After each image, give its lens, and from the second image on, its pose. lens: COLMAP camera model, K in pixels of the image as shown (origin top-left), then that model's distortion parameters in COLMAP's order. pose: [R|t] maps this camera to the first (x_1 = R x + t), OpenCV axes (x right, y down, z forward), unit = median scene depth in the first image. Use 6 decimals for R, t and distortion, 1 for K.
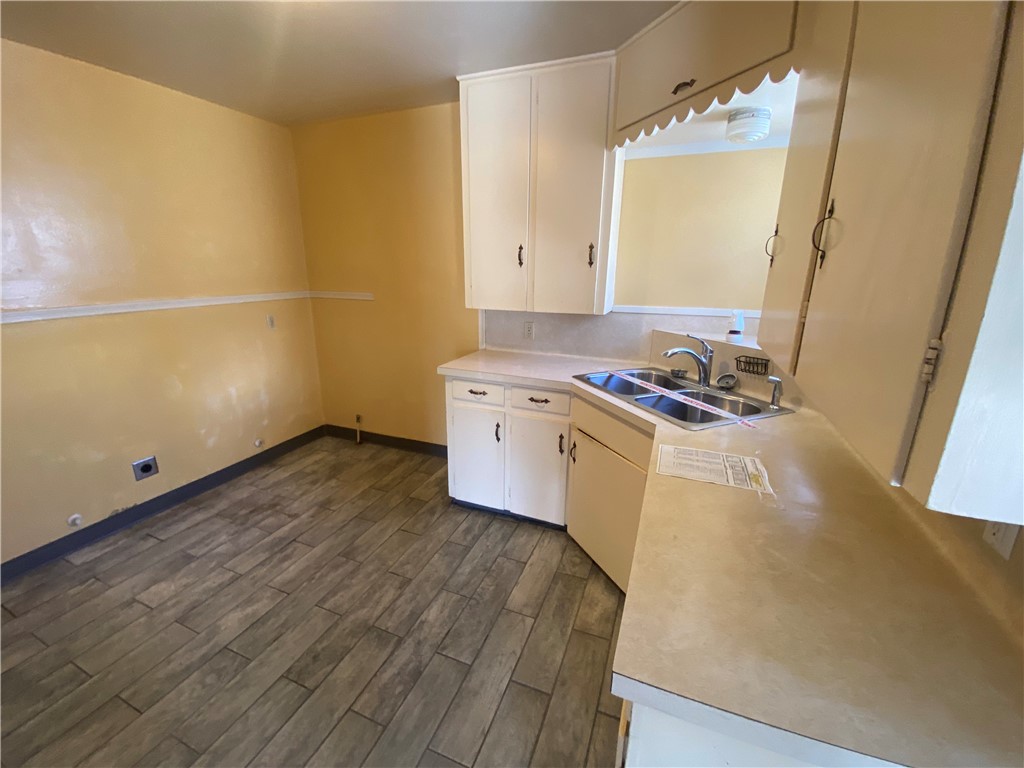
lens RADIAL K [[410.9, 0, 510.8], [0, 410.9, 383.0], [0, 0, 1]] dist [0.027536, -0.024991]
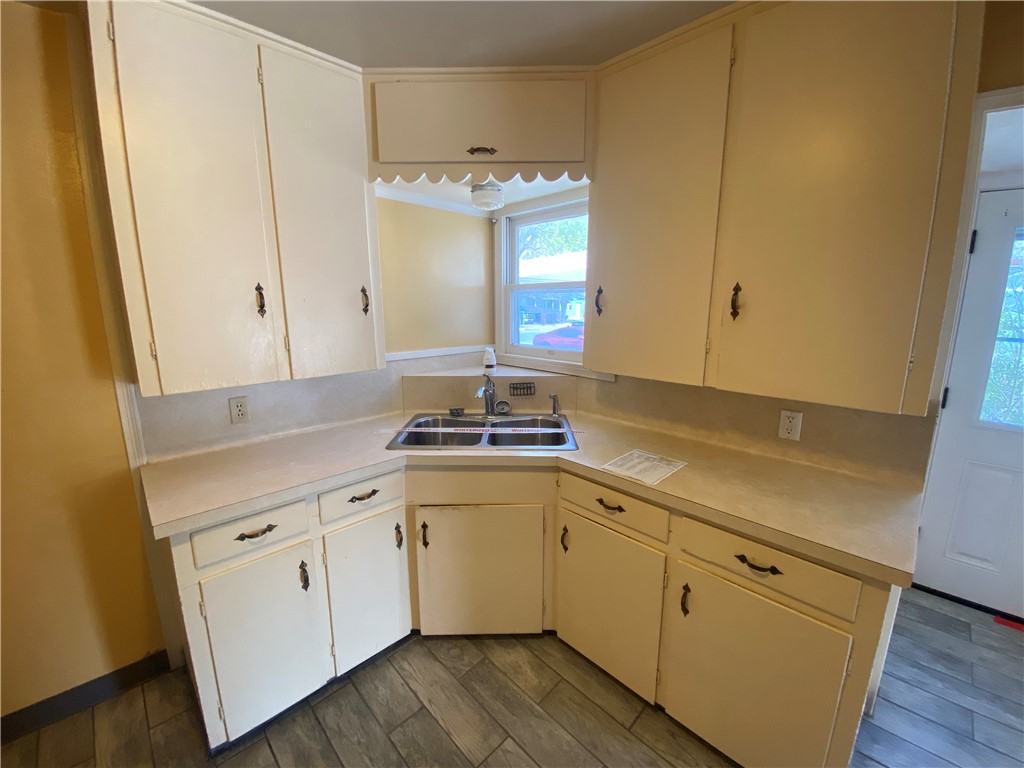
lens RADIAL K [[410.9, 0, 510.8], [0, 410.9, 383.0], [0, 0, 1]] dist [0.027536, -0.024991]
pose [[0.398703, -0.188019, 0.897600, -0.457033], [0.249019, 0.964180, 0.091354, -0.155512], [-0.882624, 0.187097, 0.431242, 0.422627]]
